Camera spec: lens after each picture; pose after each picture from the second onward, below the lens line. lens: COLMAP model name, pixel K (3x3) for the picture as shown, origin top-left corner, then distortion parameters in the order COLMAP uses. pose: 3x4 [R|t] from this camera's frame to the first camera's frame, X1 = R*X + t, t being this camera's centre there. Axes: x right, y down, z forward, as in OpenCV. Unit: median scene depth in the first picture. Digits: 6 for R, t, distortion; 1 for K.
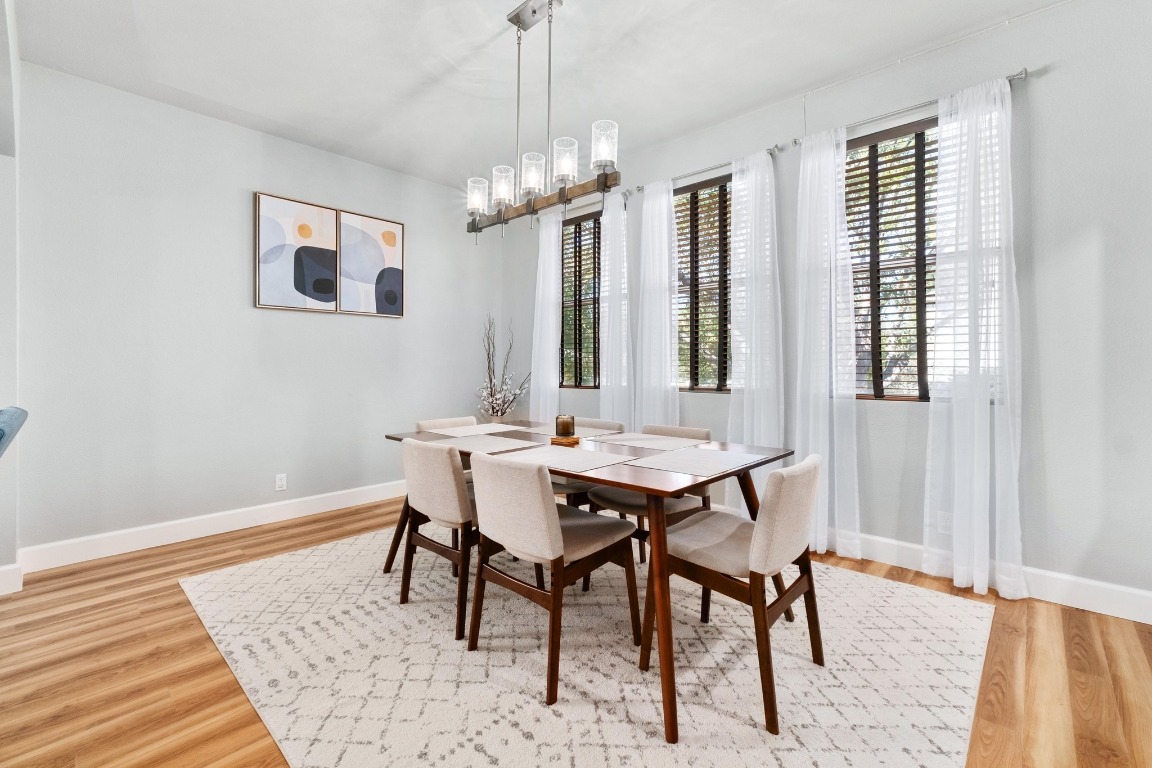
lens RADIAL K [[494.6, 0, 577.3], [0, 494.6, 357.6], [0, 0, 1]] dist [-0.019506, 0.007728]
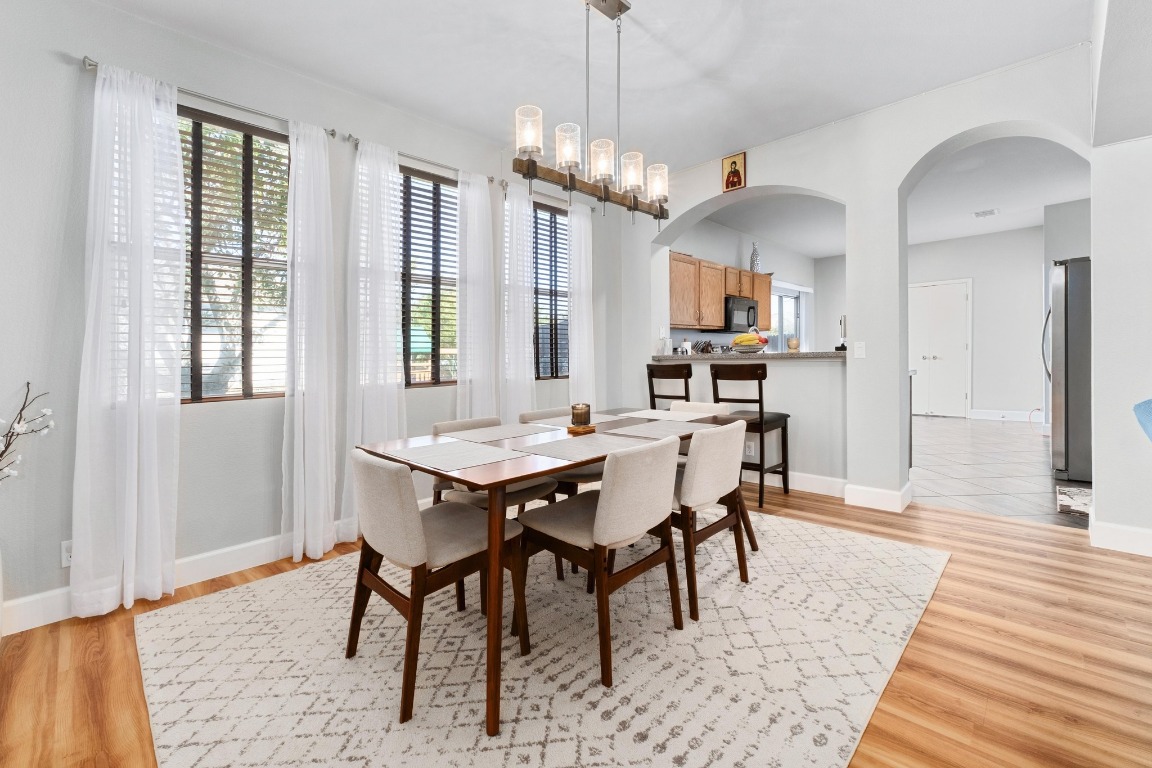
lens RADIAL K [[493.0, 0, 577.6], [0, 493.0, 355.1], [0, 0, 1]] dist [0.007931, -0.000066]
pose [[0.018930, 0.005690, 0.999805, -1.008888], [0.005909, 0.999966, -0.005802, 0.021075], [-0.999803, 0.006018, 0.018896, 0.959724]]
